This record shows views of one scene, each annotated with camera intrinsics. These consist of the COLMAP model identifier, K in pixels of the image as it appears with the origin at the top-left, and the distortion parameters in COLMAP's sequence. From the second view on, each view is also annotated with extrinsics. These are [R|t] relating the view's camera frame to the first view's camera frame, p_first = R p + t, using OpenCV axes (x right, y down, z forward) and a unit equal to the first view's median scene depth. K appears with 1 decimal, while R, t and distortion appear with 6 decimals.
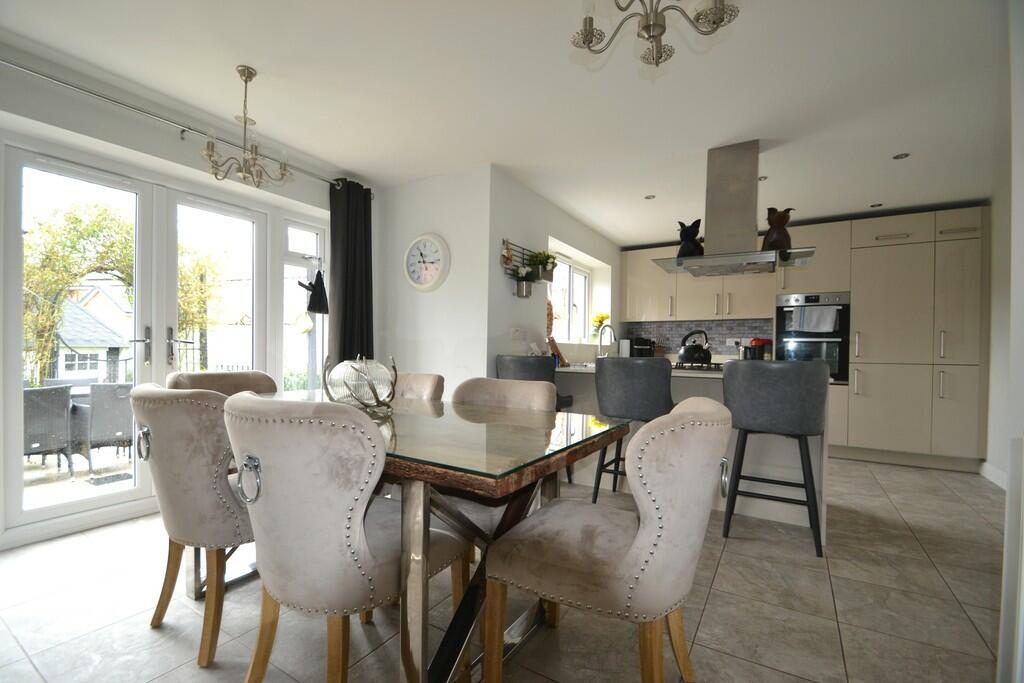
lens RADIAL K [[450.3, 0, 487.7], [0, 450.3, 354.4], [0, 0, 1]] dist [0.000381, 0.000046]
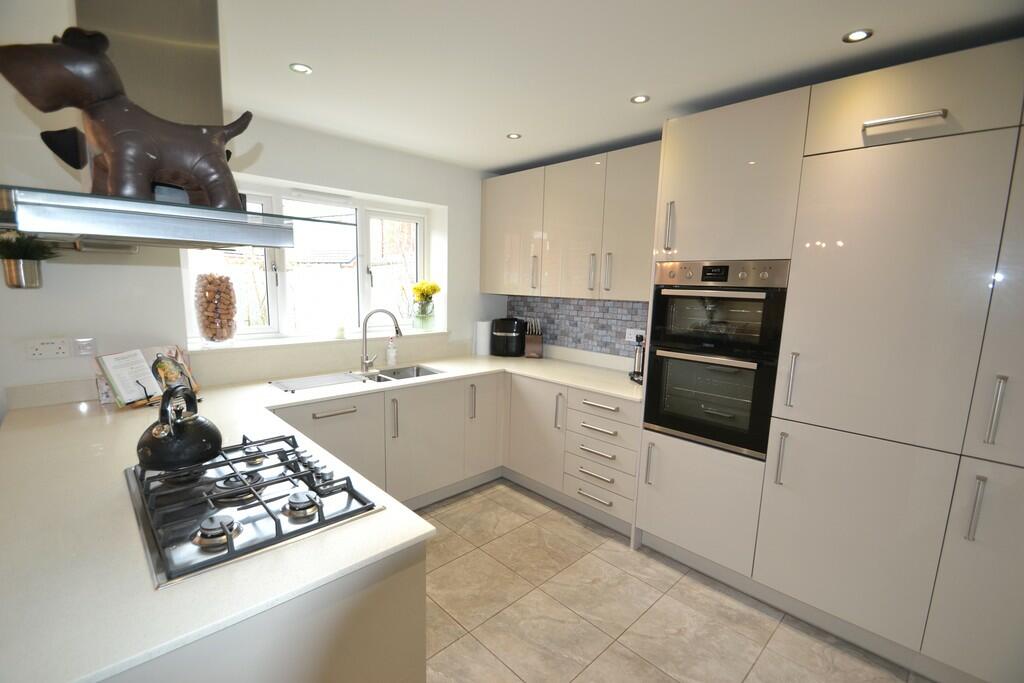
lens RADIAL K [[450.3, 0, 487.7], [0, 450.3, 354.4], [0, 0, 1]] dist [0.000381, 0.000046]
pose [[0.971243, 0.043756, -0.234037, 0.623444], [-0.009338, 0.989213, 0.146189, -0.108666], [0.237909, -0.139800, 0.961174, 0.495035]]
